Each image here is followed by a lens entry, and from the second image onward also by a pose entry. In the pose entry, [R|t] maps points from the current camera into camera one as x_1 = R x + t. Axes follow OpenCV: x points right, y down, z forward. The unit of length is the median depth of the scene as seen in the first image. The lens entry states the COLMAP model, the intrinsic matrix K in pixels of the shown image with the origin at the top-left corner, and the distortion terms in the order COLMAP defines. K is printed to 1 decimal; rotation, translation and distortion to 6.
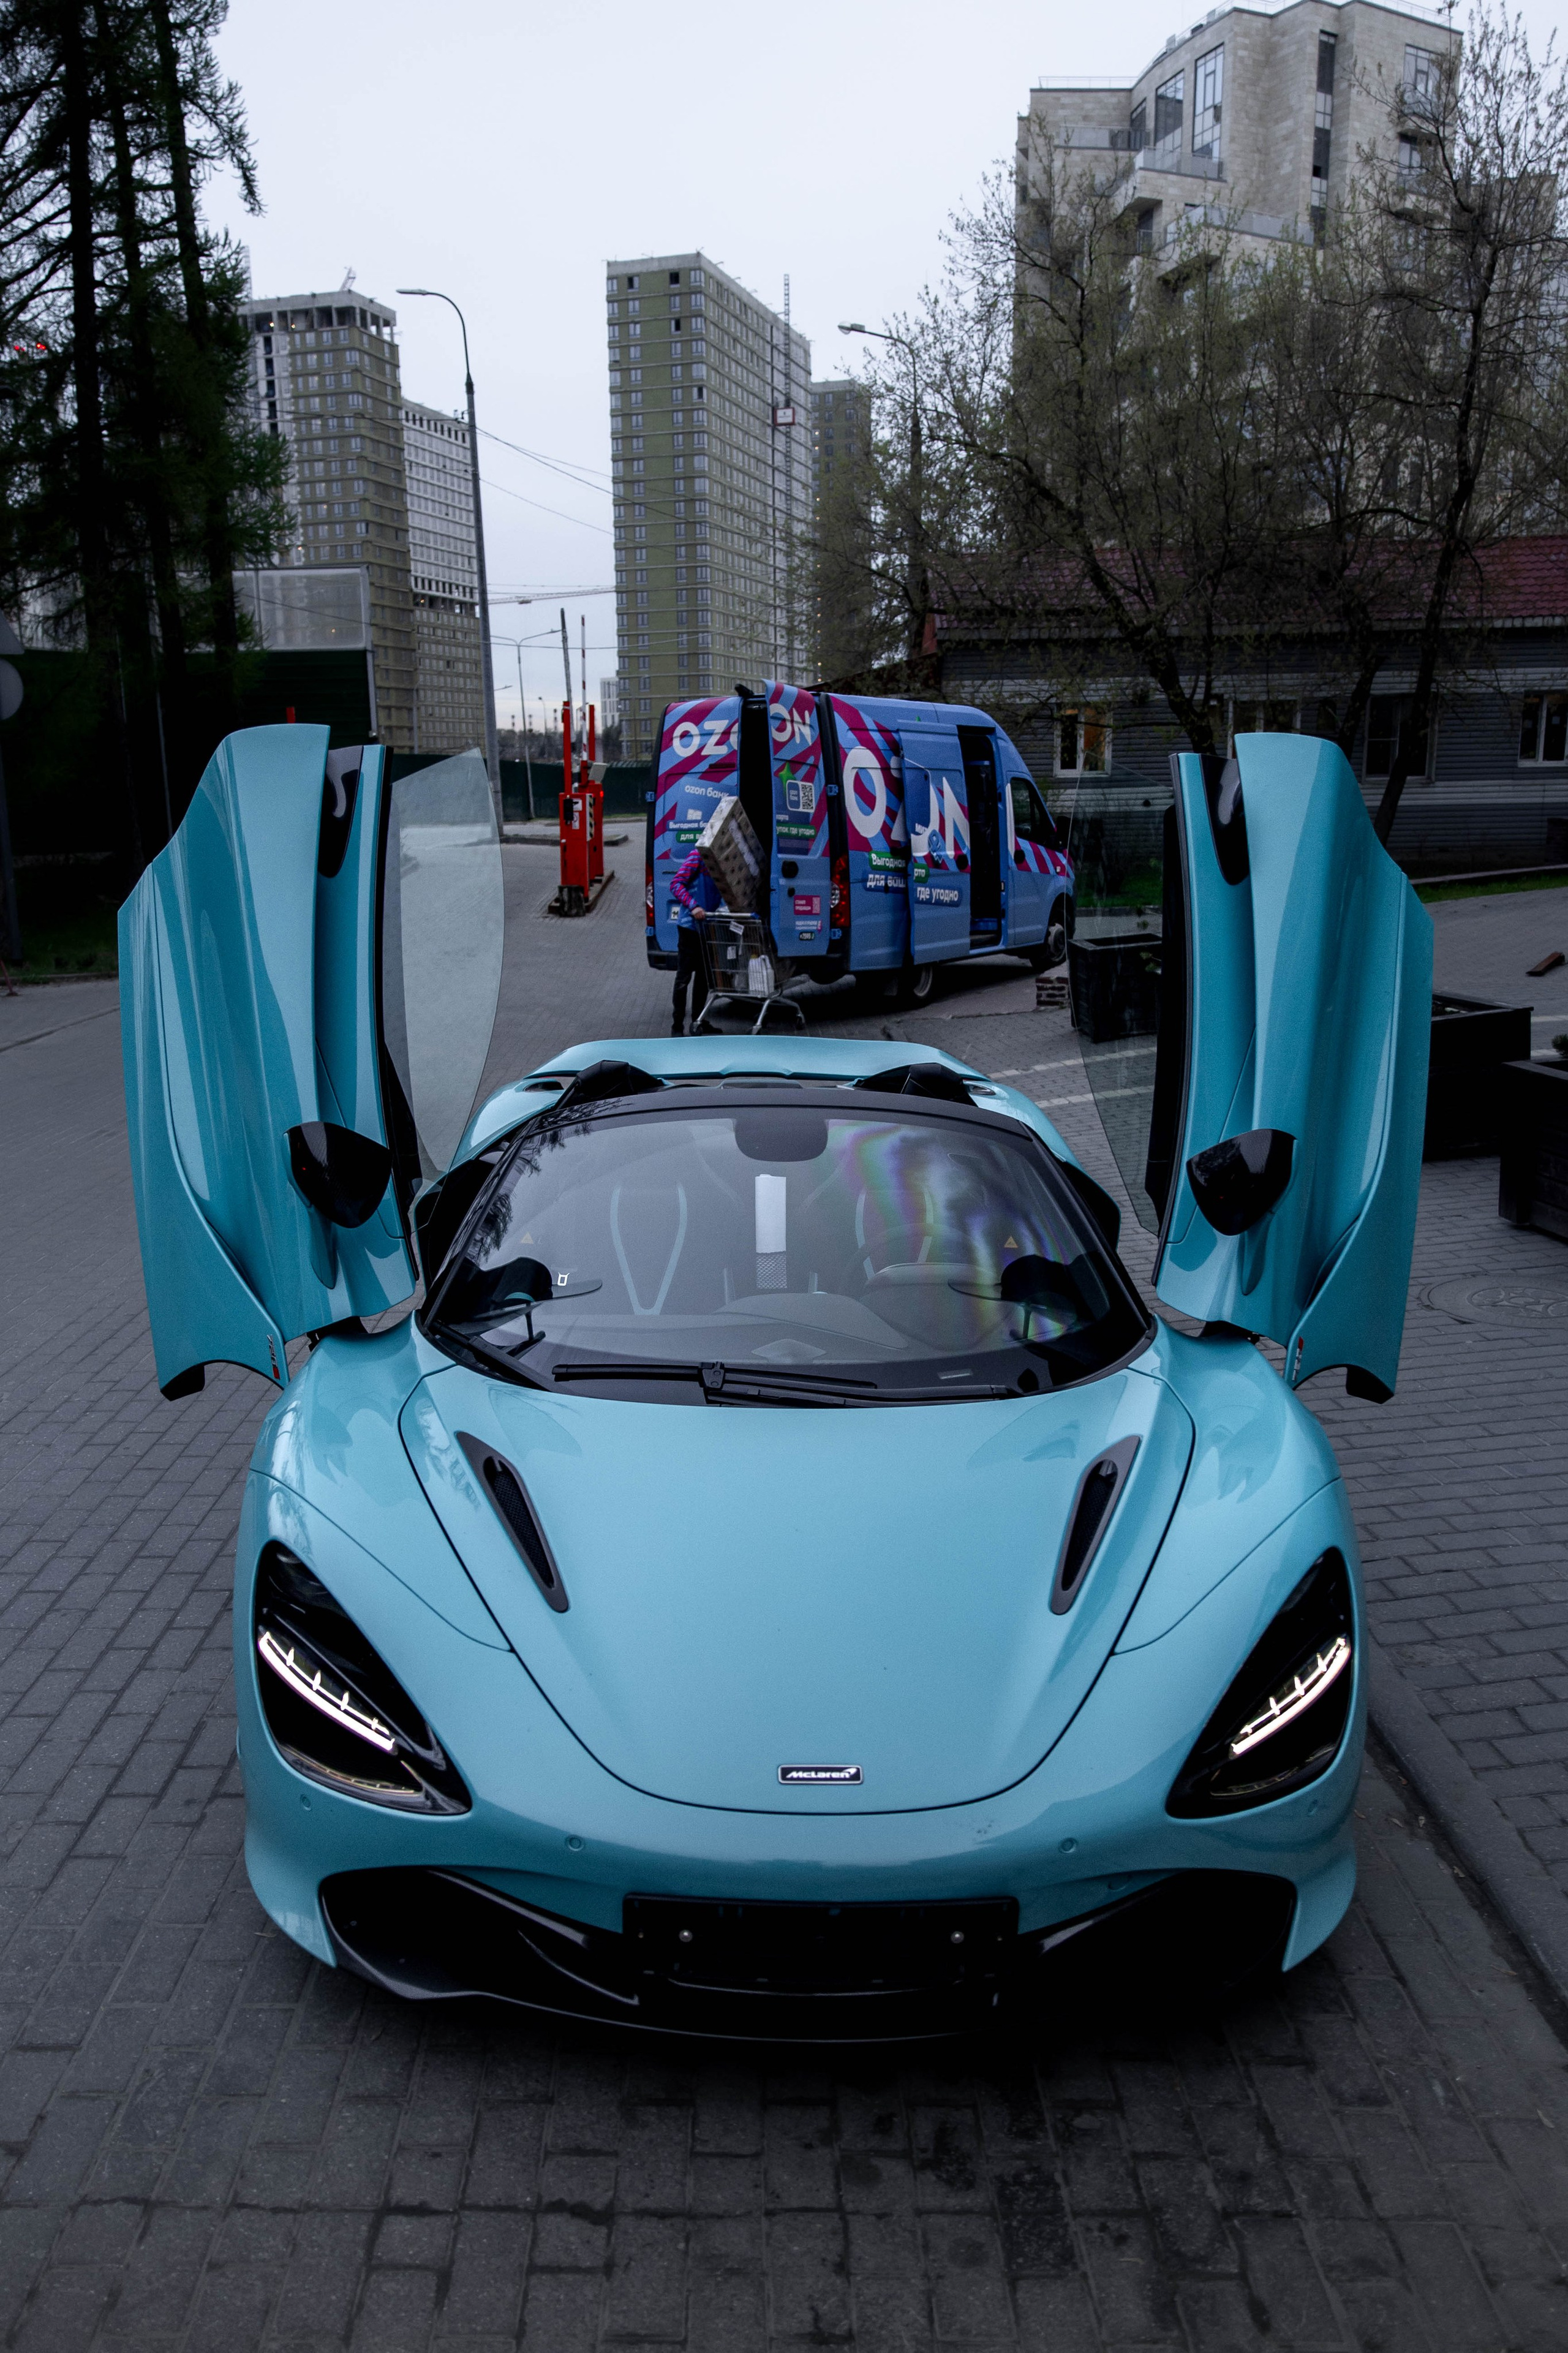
lens RADIAL K [[1847.4, 0, 761.2], [0, 1847.4, 1166.5], [0, 0, 1]] dist [-0.006520, 0.019668]
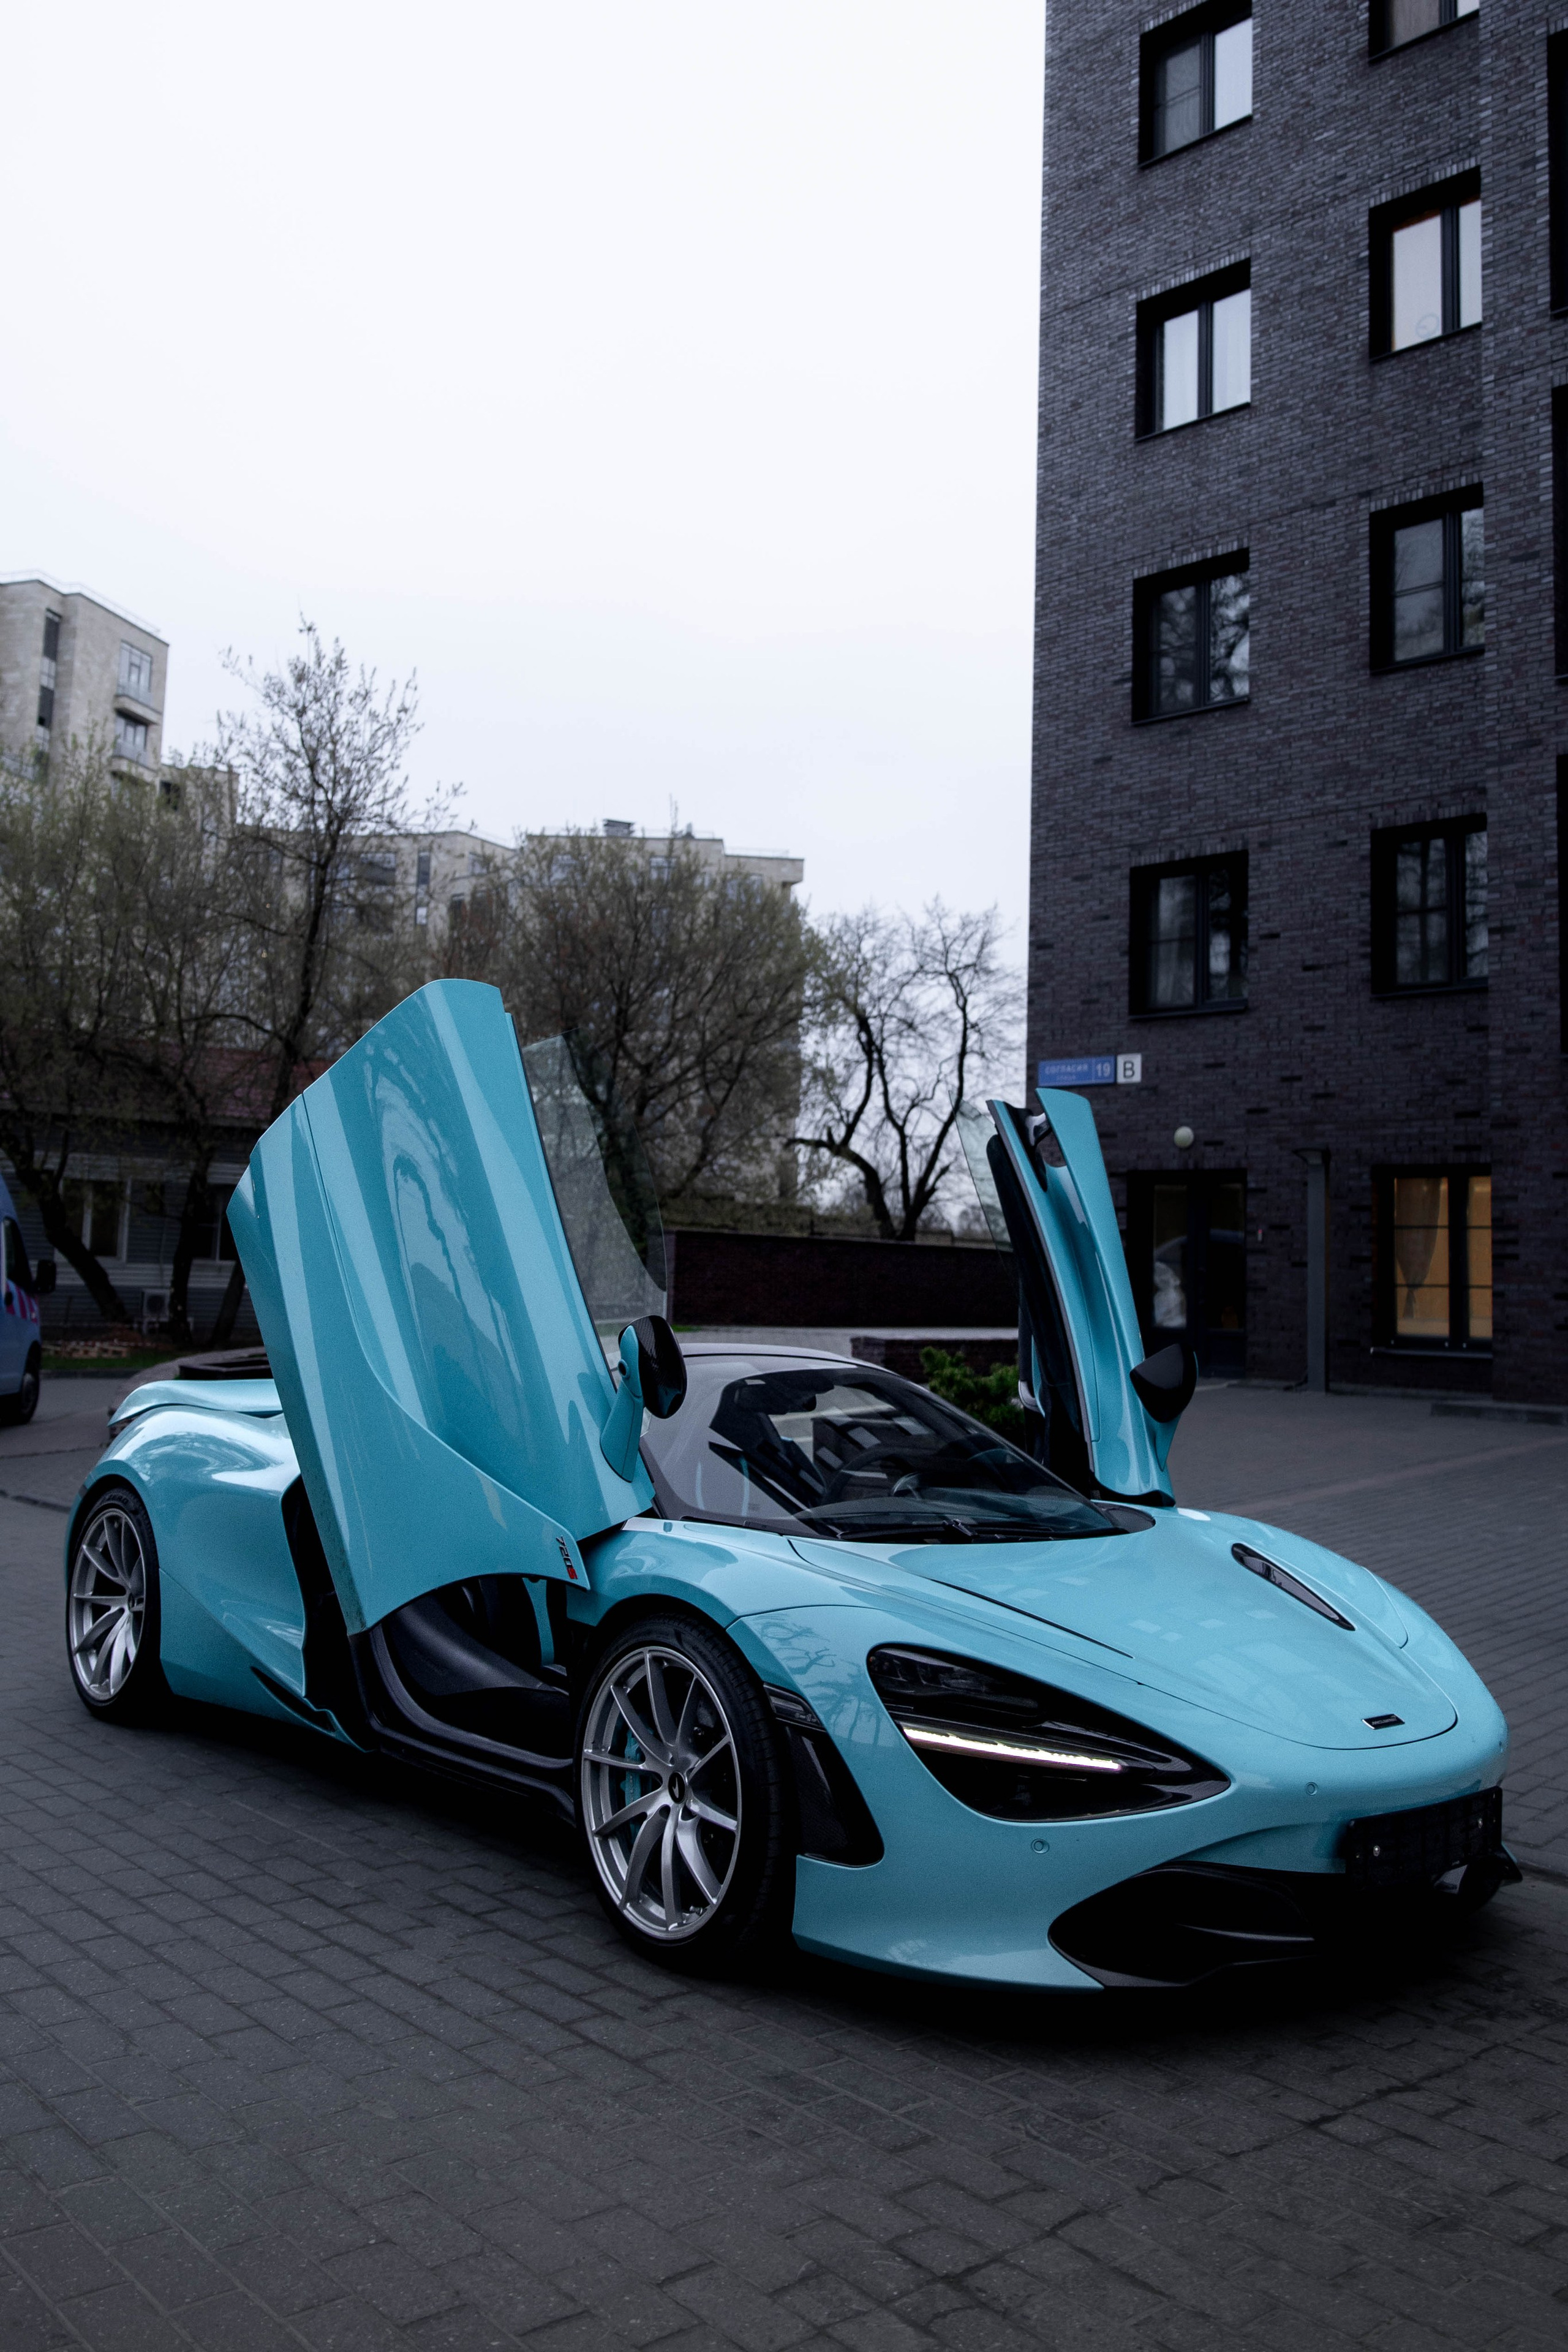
lens RADIAL K [[1846.7, 0, 802.8], [0, 1846.7, 1076.3], [0, 0, 1]] dist [-0.006520, 0.019668]
pose [[0.757392, 0.110427, 0.643555, -1.121170], [0.099830, 0.954426, -0.281257, 0.195752], [-0.645284, 0.277268, 0.711850, 0.159096]]
